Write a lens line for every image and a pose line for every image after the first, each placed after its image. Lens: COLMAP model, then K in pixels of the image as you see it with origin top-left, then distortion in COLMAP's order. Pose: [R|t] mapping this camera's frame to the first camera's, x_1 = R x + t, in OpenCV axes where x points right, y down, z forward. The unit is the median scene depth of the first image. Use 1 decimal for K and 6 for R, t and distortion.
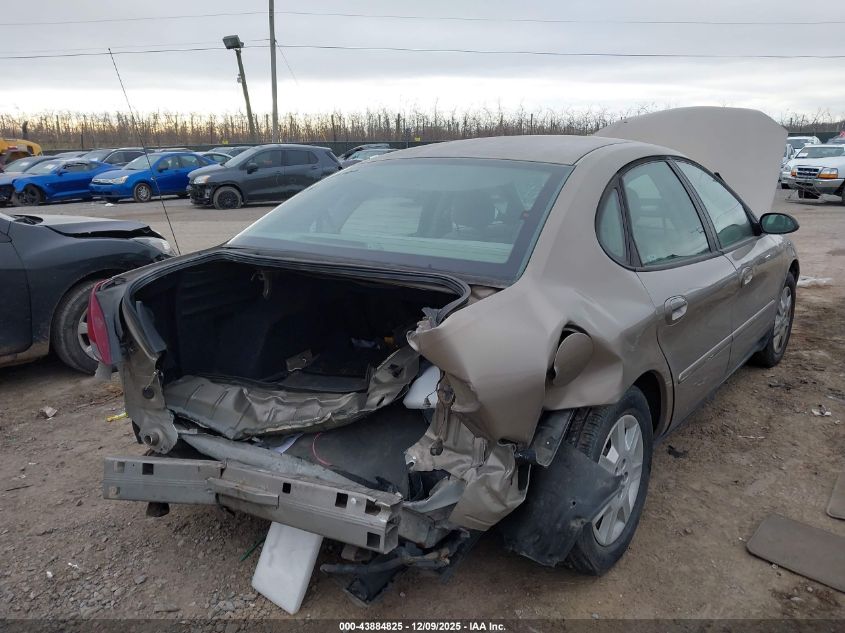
lens RADIAL K [[610.0, 0, 422.5], [0, 610.0, 316.5], [0, 0, 1]] dist [0.052044, -0.003735]
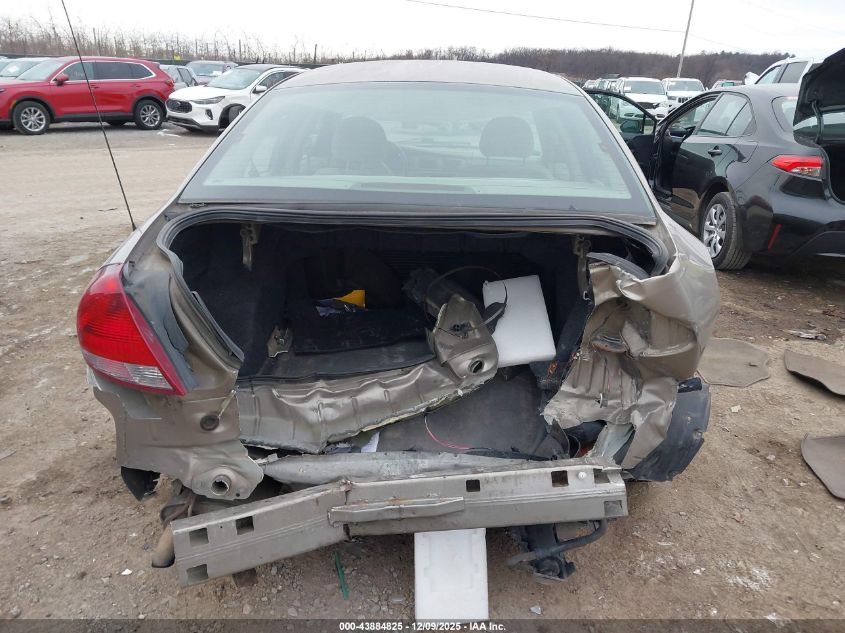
lens RADIAL K [[610.0, 0, 422.5], [0, 610.0, 316.5], [0, 0, 1]] dist [0.052044, -0.003735]
pose [[0.825757, -0.155532, 0.542158, -0.601059], [0.101783, 0.986539, 0.127989, -0.053822], [-0.554766, -0.050505, 0.830472, 0.309952]]
